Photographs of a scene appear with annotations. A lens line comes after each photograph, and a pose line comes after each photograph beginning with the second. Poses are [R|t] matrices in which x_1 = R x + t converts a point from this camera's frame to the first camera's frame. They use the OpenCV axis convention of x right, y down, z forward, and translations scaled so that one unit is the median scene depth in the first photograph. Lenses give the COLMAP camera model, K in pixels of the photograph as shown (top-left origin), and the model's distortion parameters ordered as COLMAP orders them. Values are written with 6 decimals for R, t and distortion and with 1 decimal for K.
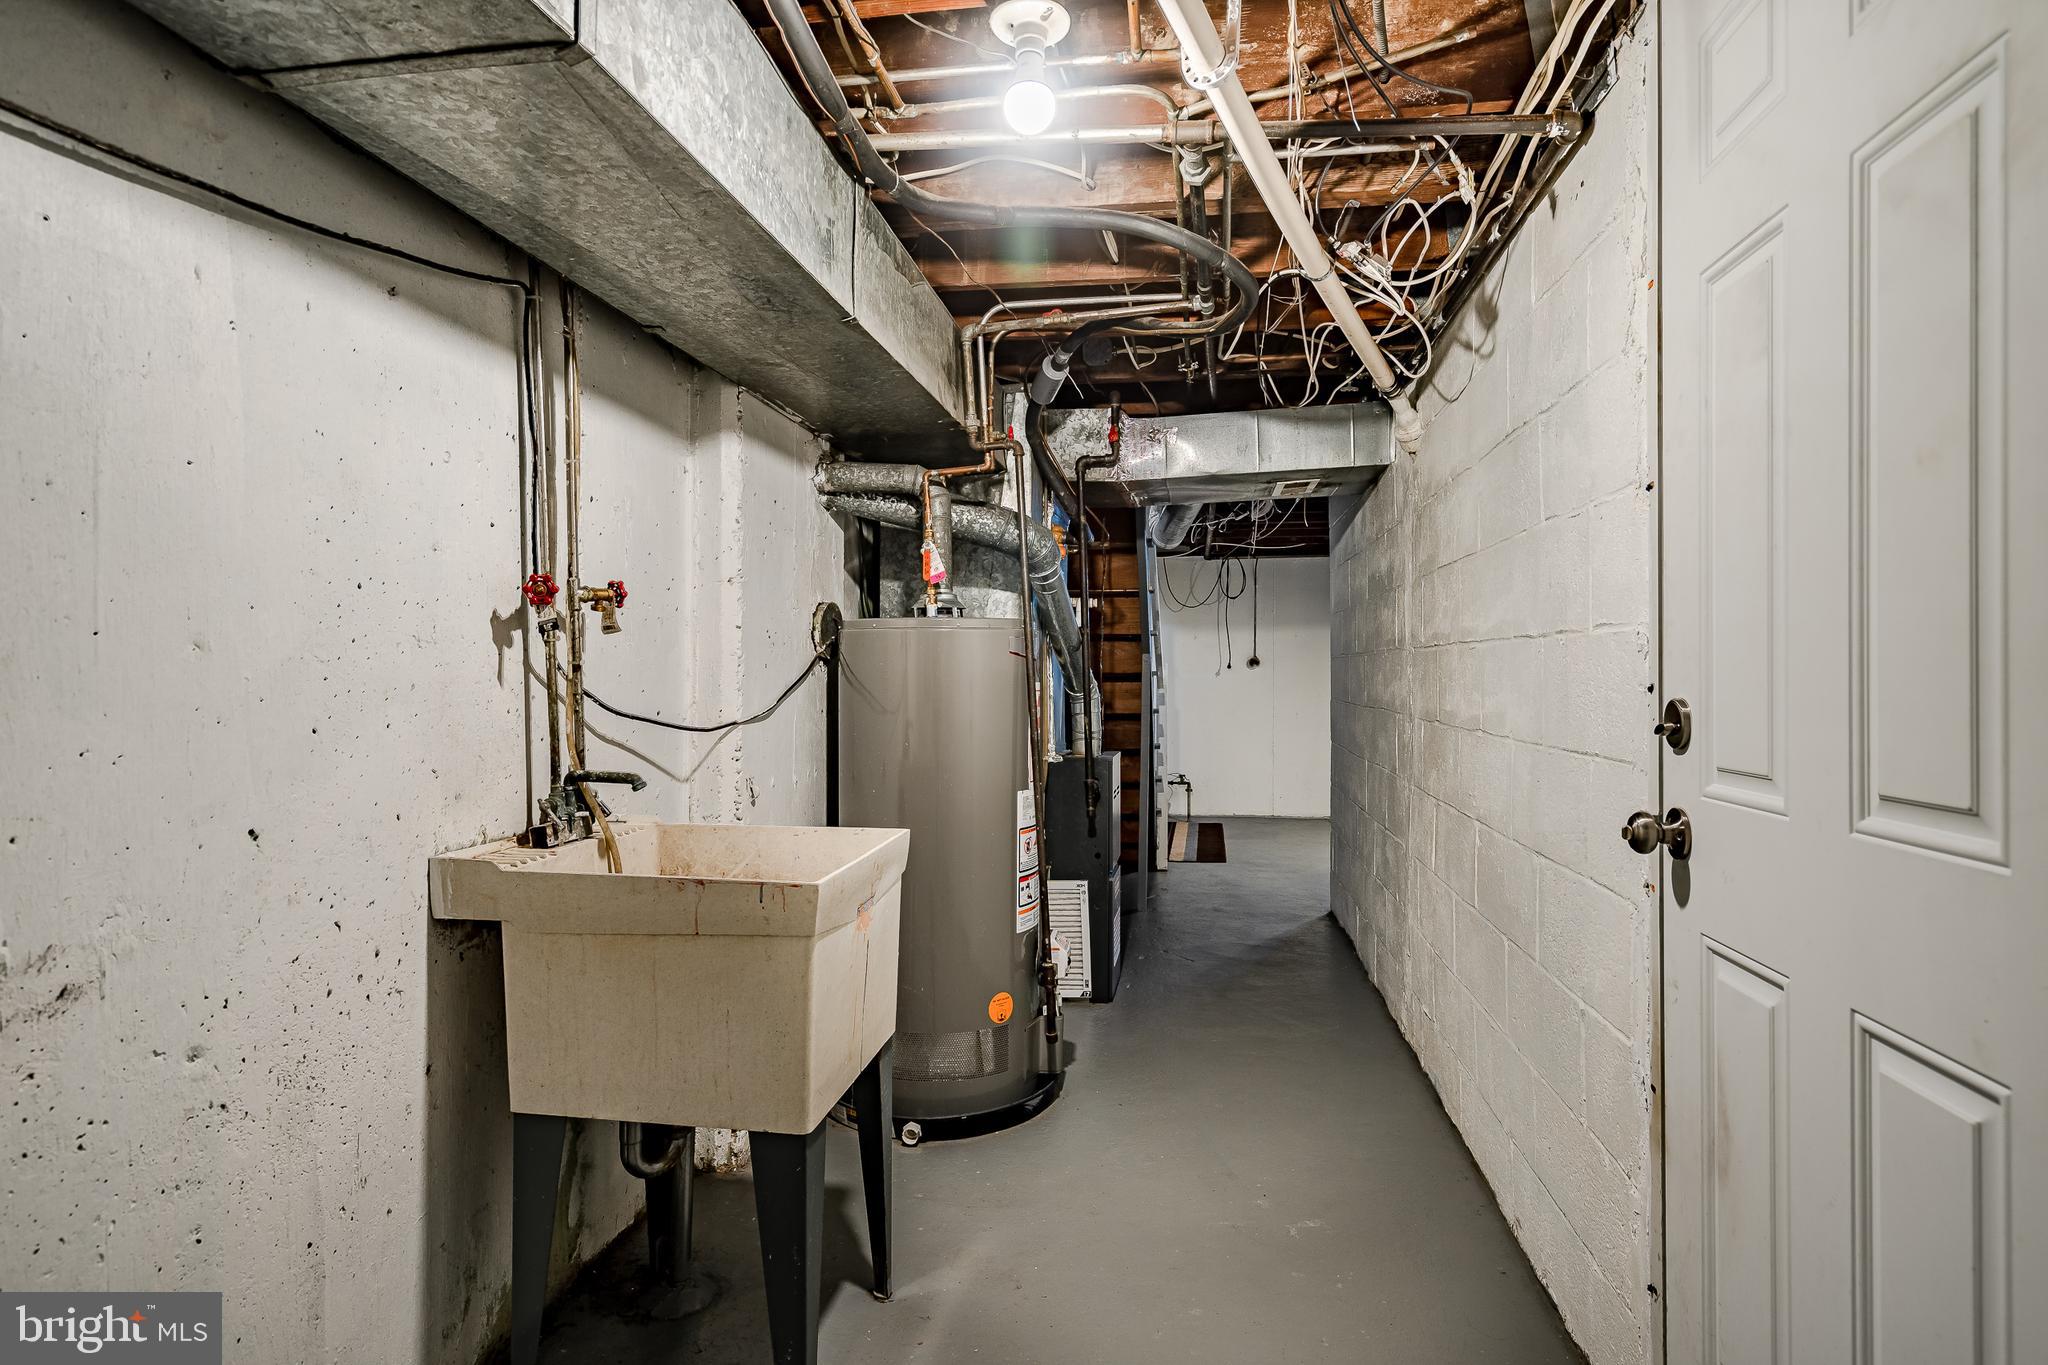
lens RADIAL K [[1119.9, 0, 1024.0], [0, 1119.9, 682.5], [0, 0, 1]] dist [0.000187, -0.000016]
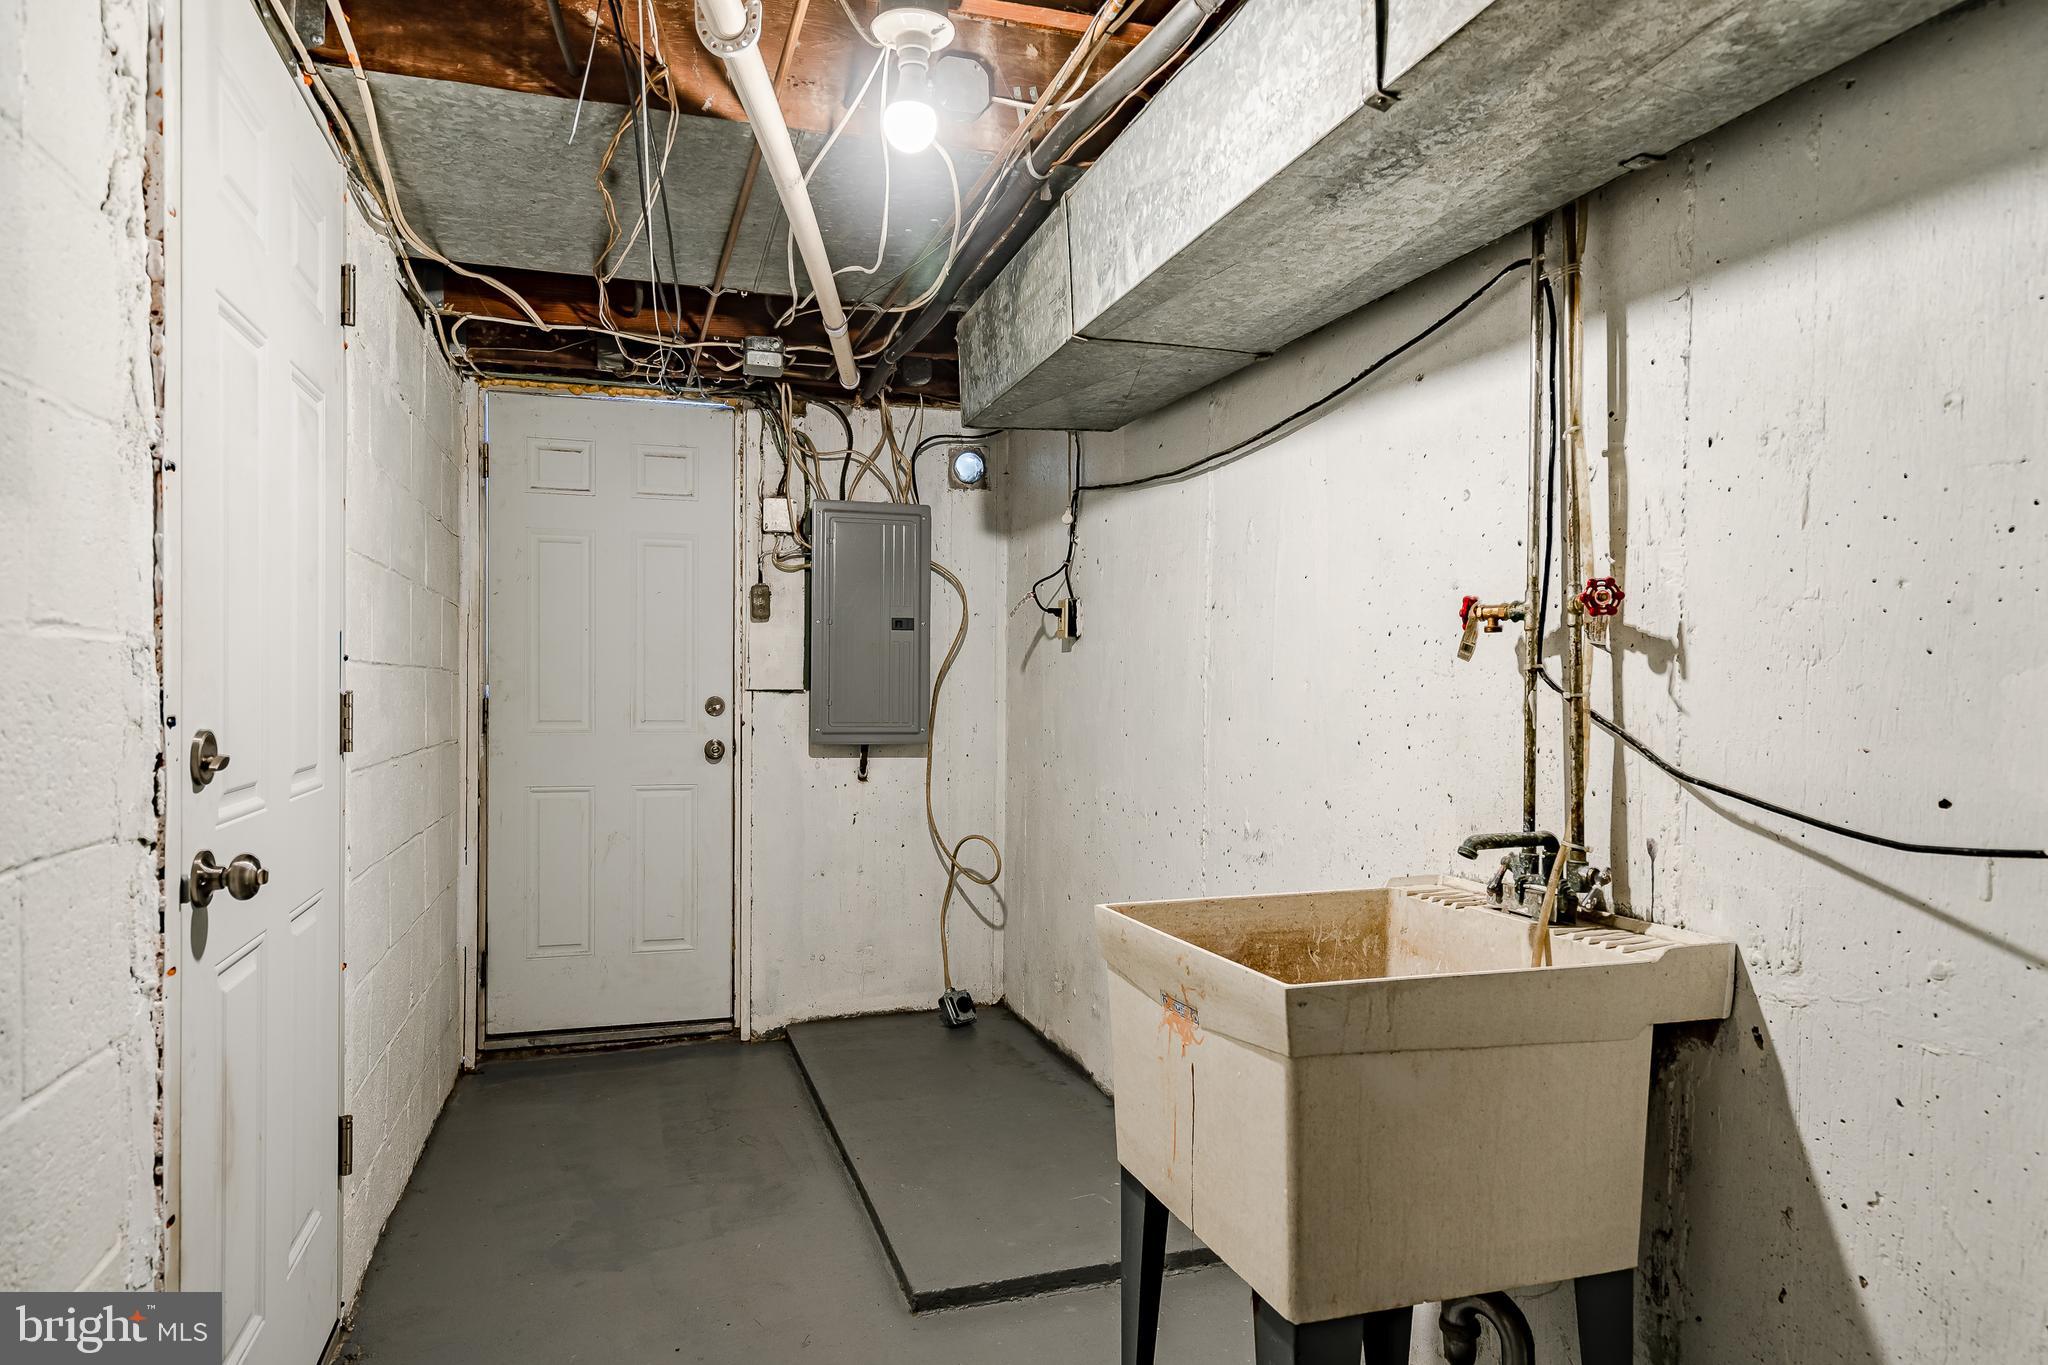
lens RADIAL K [[1224.8, 0, 1024.0], [0, 1224.8, 682.5], [0, 0, 1]] dist [0.000329, 0.000193]
pose [[-0.890979, -0.003751, -0.454029, 0.340220], [-0.007816, 0.999944, 0.007077, -0.031662], [0.453977, 0.009855, -0.890959, 1.722072]]
